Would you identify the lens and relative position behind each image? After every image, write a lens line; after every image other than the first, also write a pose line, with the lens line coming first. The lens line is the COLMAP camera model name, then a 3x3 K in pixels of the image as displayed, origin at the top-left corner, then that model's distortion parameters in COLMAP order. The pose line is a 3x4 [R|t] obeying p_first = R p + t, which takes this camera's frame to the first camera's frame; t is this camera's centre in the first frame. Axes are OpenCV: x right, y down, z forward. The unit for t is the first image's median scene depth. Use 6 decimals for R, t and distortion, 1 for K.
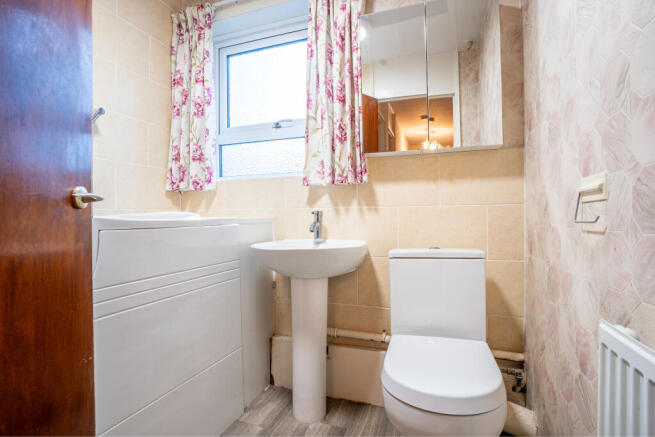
lens RADIAL K [[320.5, 0, 327.5], [0, 320.5, 218.5], [0, 0, 1]] dist [-0.032538, 0.000894]
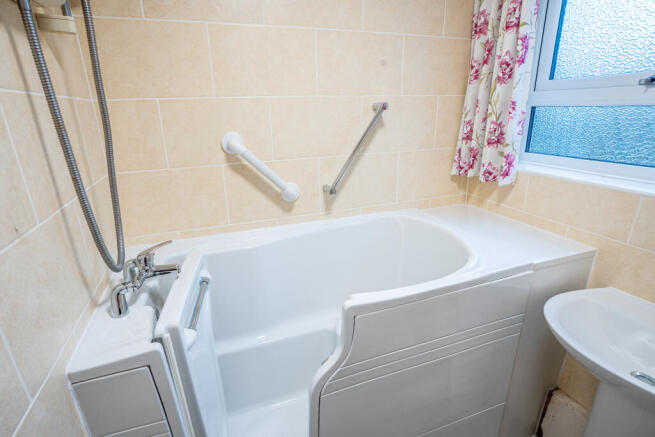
lens RADIAL K [[320.5, 0, 327.5], [0, 320.5, 218.5], [0, 0, 1]] dist [-0.032538, 0.000894]
pose [[0.647219, 0.240828, -0.723263, -0.078019], [0.020765, 0.942864, 0.332531, -0.271546], [0.762021, -0.230239, 0.605239, 0.204461]]
